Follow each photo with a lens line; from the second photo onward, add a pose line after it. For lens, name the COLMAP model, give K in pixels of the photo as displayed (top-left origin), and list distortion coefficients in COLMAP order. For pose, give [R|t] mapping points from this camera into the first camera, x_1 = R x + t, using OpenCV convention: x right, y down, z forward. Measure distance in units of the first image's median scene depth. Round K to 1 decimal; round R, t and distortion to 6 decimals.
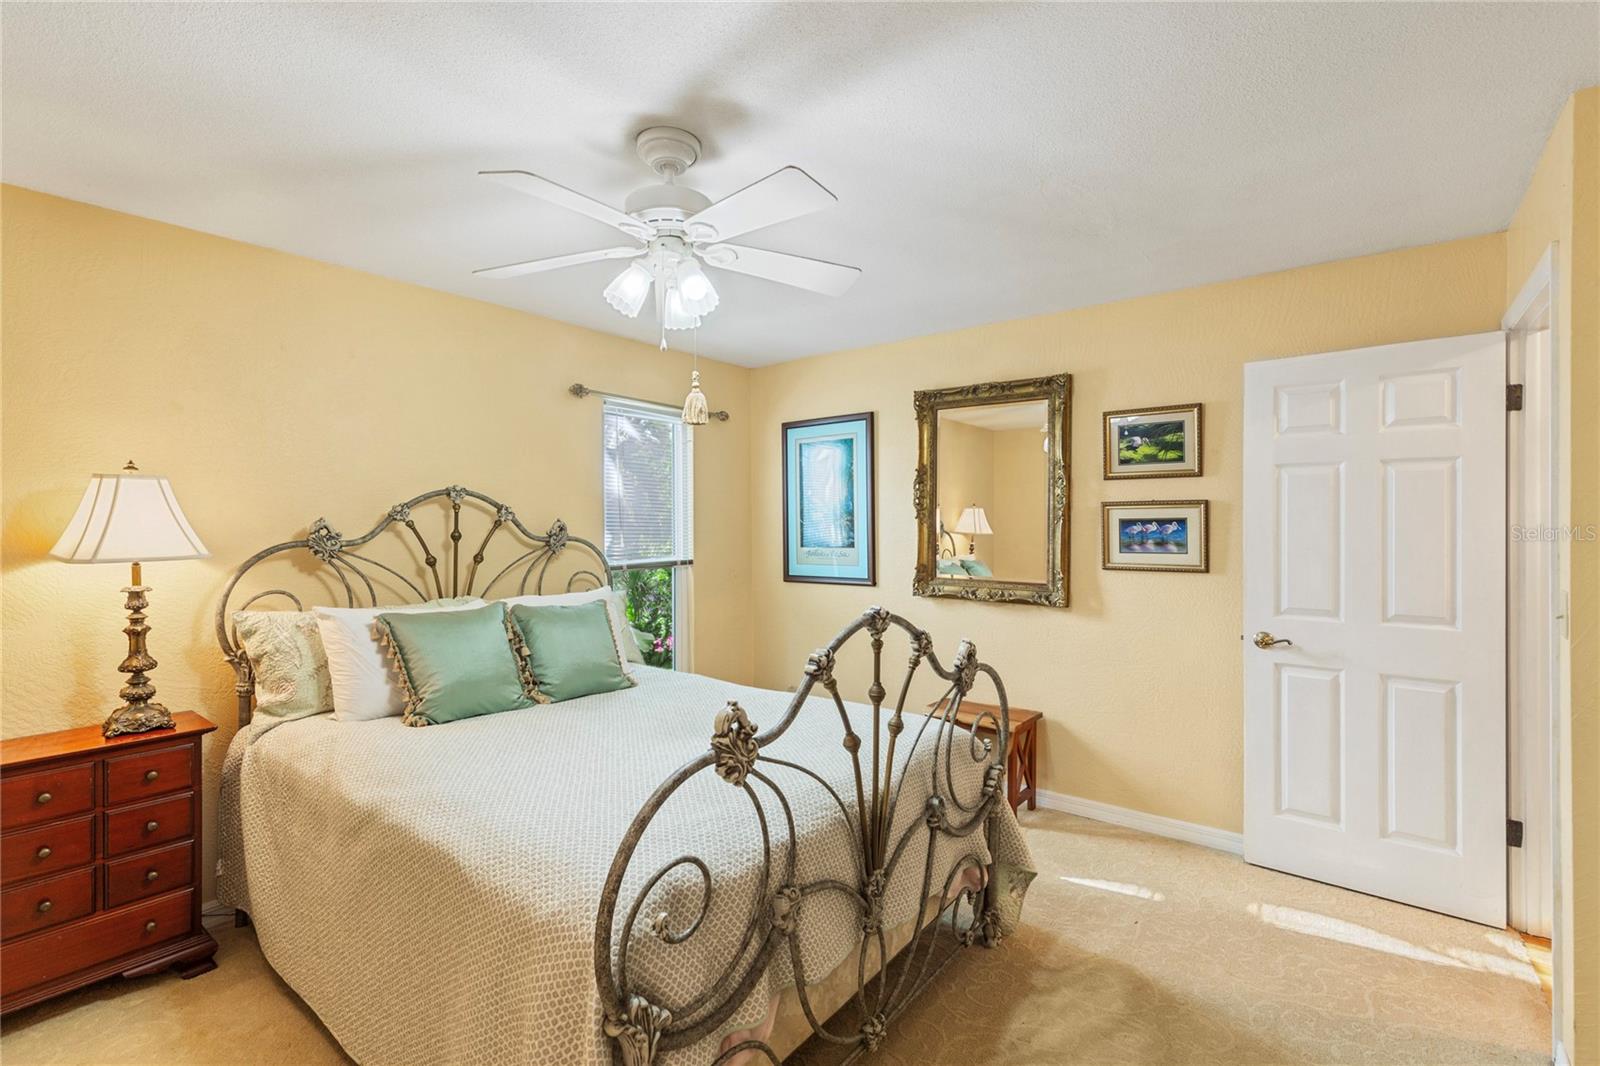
lens RADIAL K [[733.1, 0, 797.6], [0, 733.1, 528.5], [0, 0, 1]] dist [0.001616, -0.000582]
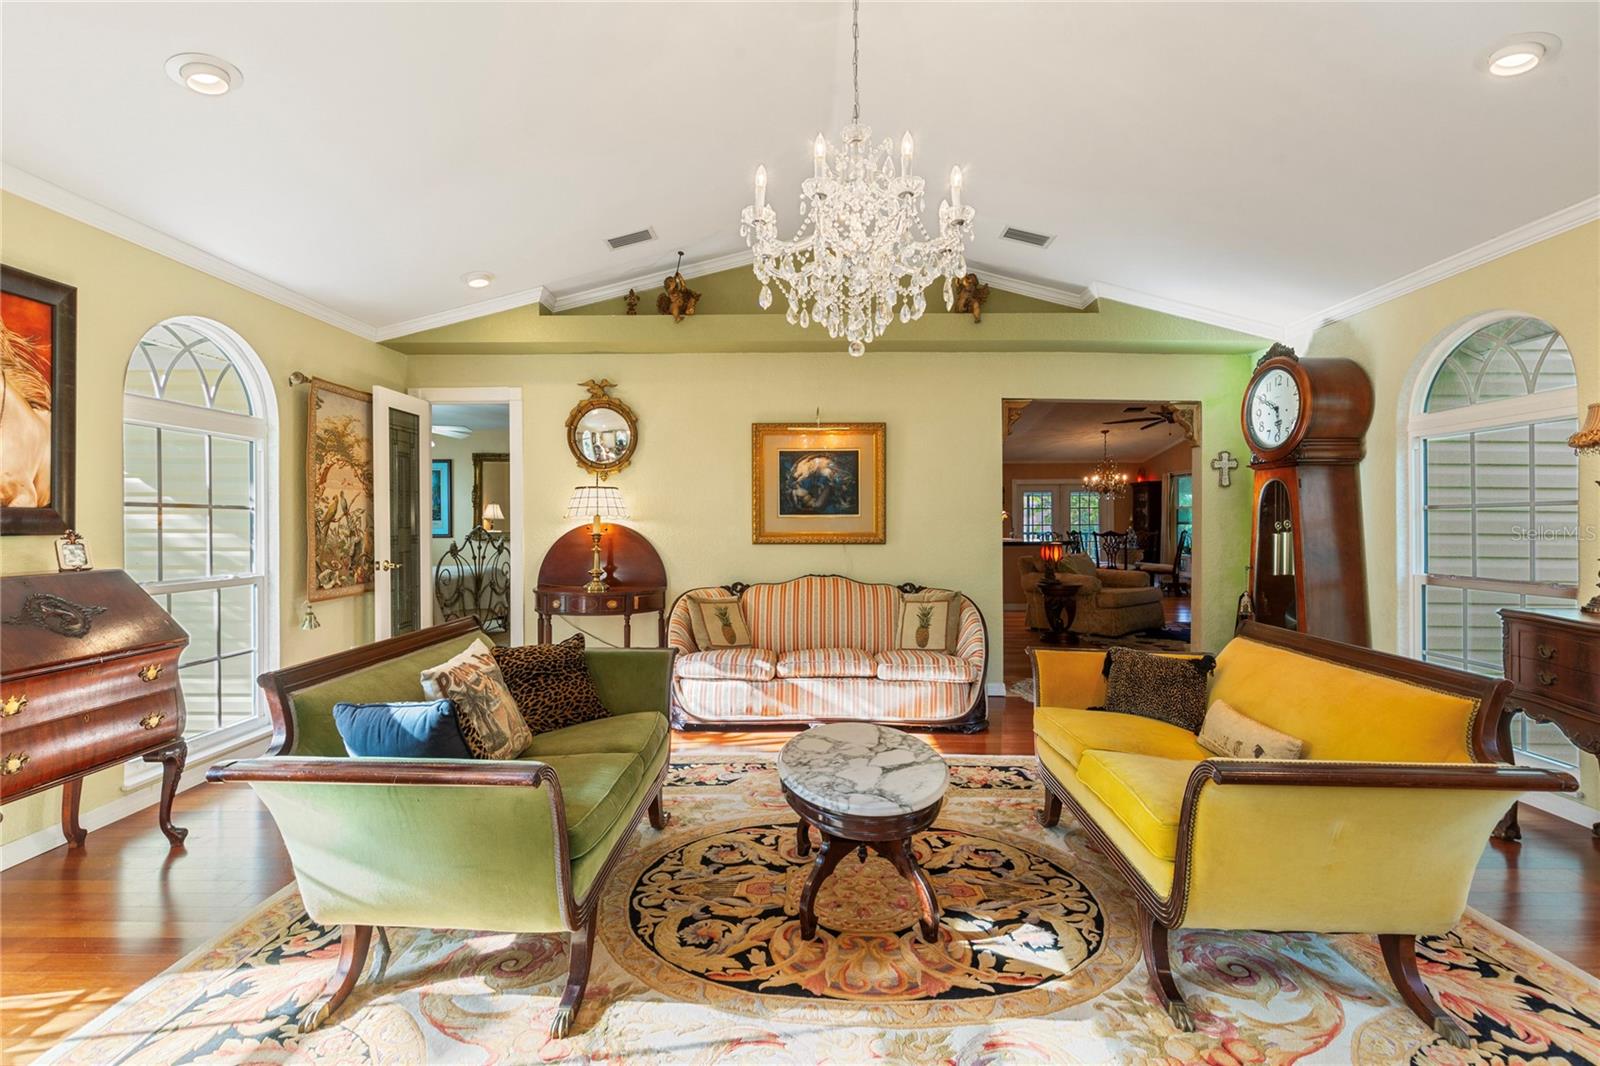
lens RADIAL K [[733.1, 0, 800.6], [0, 733.1, 528.0], [0, 0, 1]] dist [0.001616, -0.000582]
pose [[0.799251, -0.004043, 0.600984, -0.740337], [0.002557, 0.999991, 0.003327, 0.084753], [-0.600992, -0.001122, 0.799254, -2.703713]]
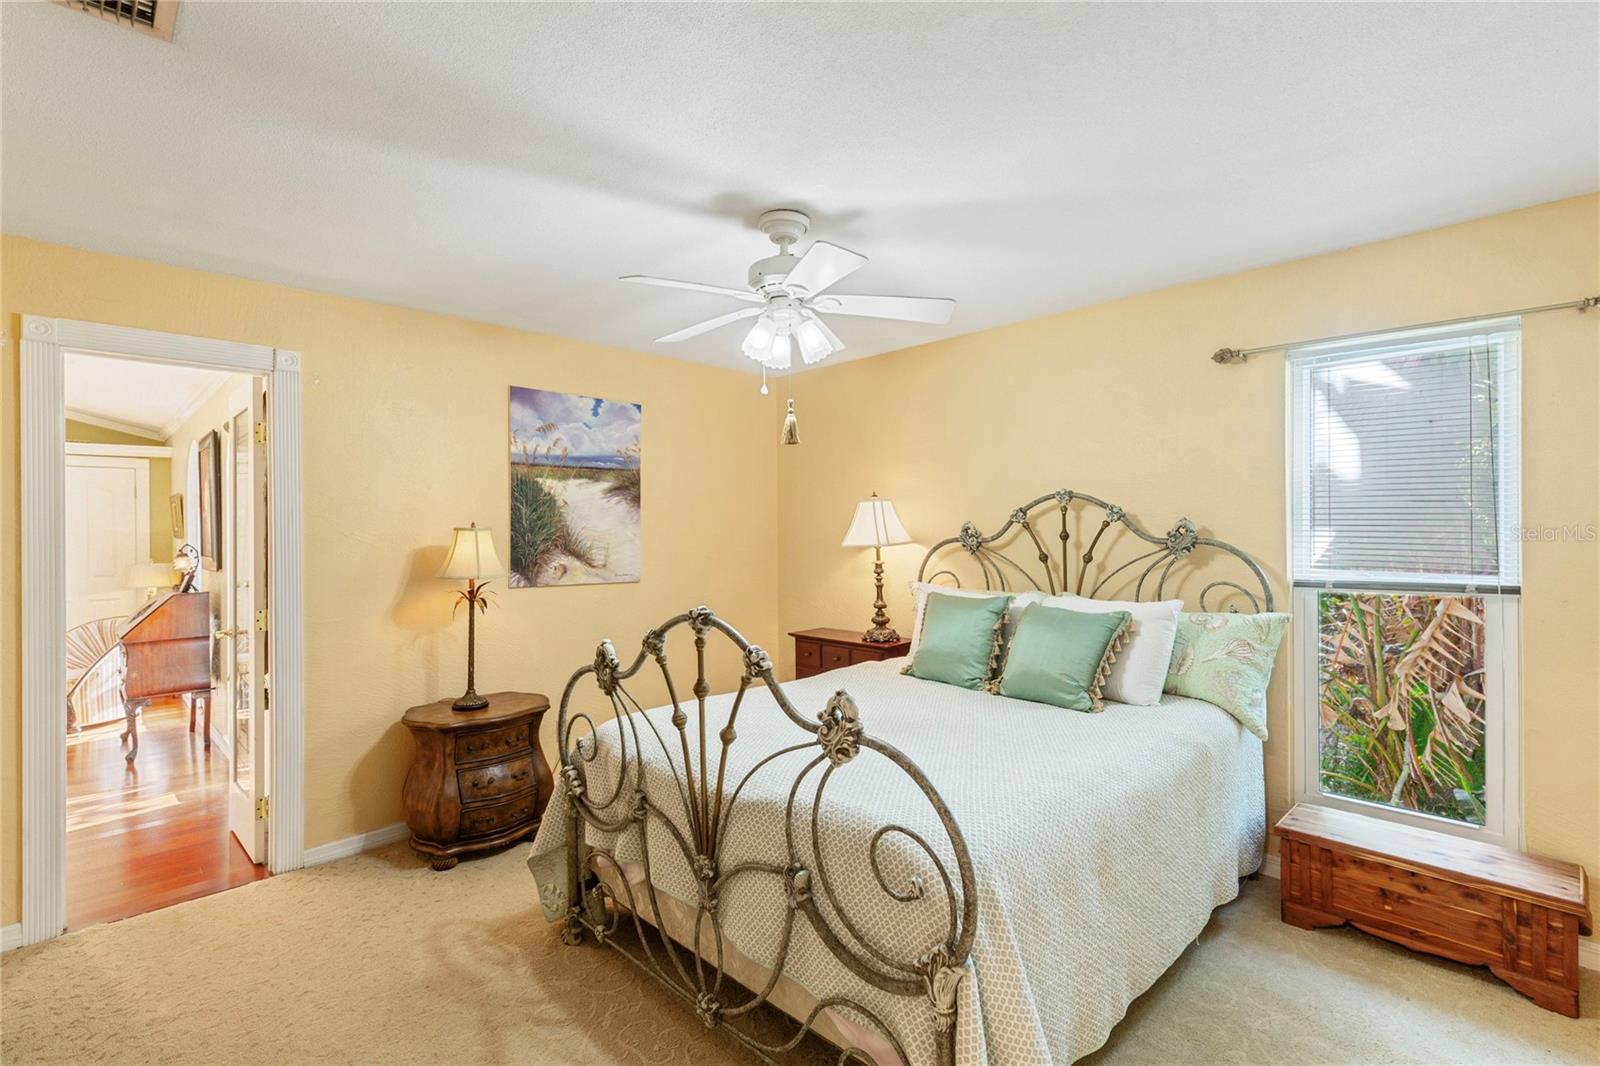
lens RADIAL K [[733.1, 0, 795.4], [0, 733.1, 529.1], [0, 0, 1]] dist [0.001616, -0.000582]
pose [[-0.128195, 0.003997, -0.991741, 0.918779], [0.002823, 0.999989, 0.003665, -0.007184], [0.991745, -0.002330, -0.128205, 1.029141]]
